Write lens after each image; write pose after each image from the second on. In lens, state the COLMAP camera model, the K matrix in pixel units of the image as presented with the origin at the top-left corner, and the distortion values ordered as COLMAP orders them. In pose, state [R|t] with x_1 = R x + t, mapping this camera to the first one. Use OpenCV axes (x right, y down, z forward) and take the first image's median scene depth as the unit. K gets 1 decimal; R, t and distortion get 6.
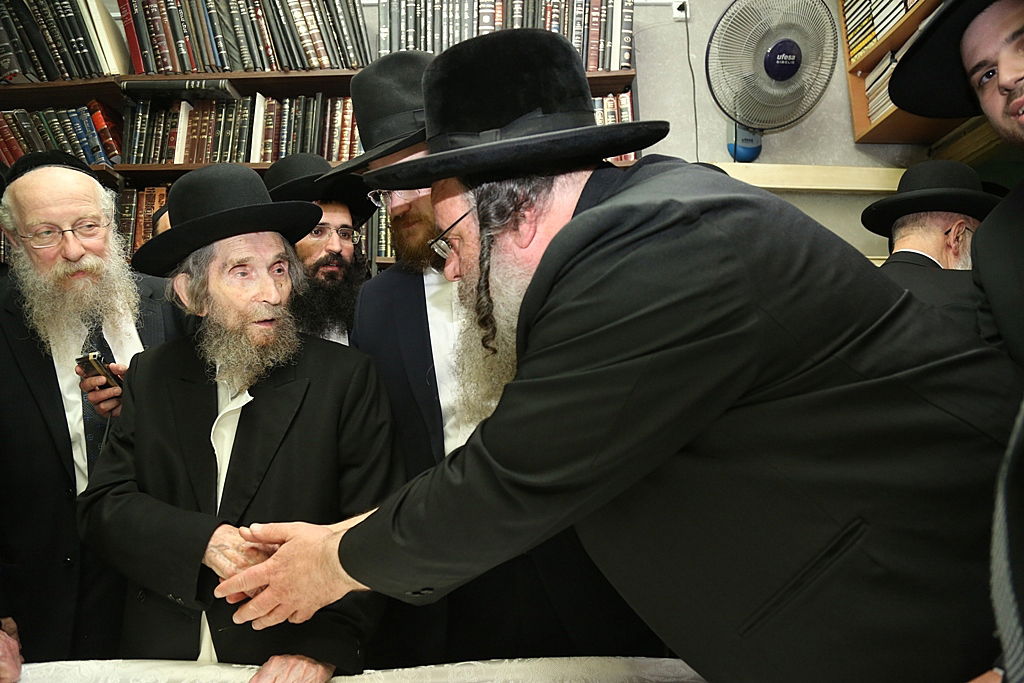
lens RADIAL K [[678.0, 0, 511.1], [0, 678.0, 355.2], [0, 0, 1]] dist [-0.131378, 0.064890]
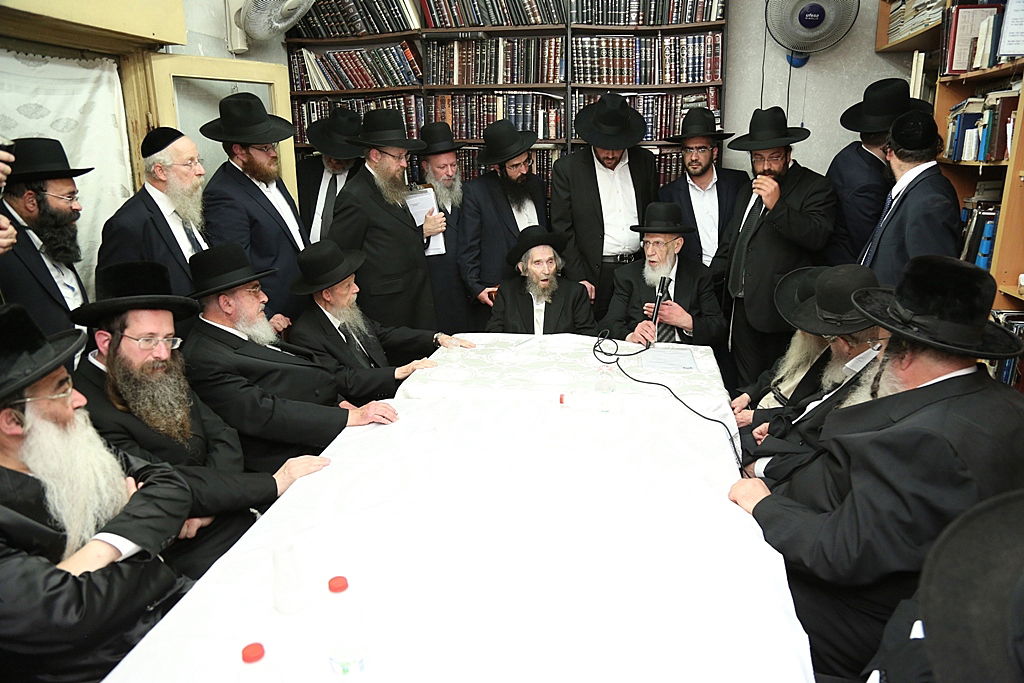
lens RADIAL K [[719.6, 0, 512.0], [0, 719.6, 341.5], [0, 0, 1]] dist [-0.074180, 0.066681]
pose [[0.980845, 0.050698, -0.188077, 0.038485], [0.025820, 0.923177, 0.383507, -0.383432], [0.193071, -0.381017, 0.904185, -1.002586]]
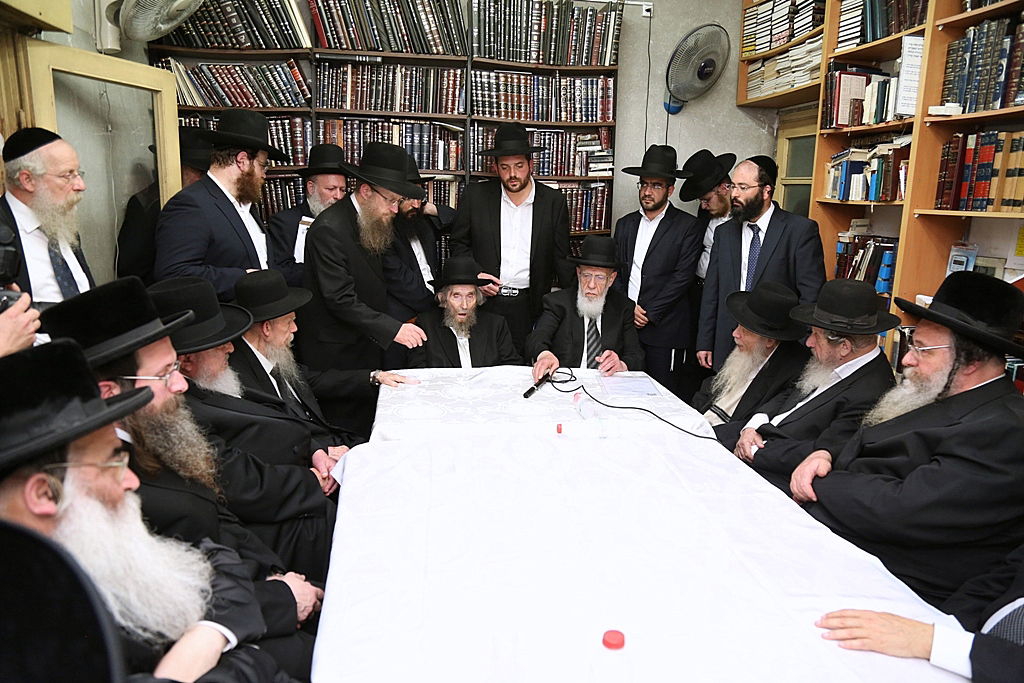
lens RADIAL K [[719.6, 0, 512.0], [0, 719.6, 341.5], [0, 0, 1]] dist [-0.074180, 0.066681]
pose [[0.990579, 0.006230, 0.136799, -0.346043], [-0.051290, 0.943128, 0.328448, -0.348828], [-0.126973, -0.332371, 0.934563, -0.978660]]
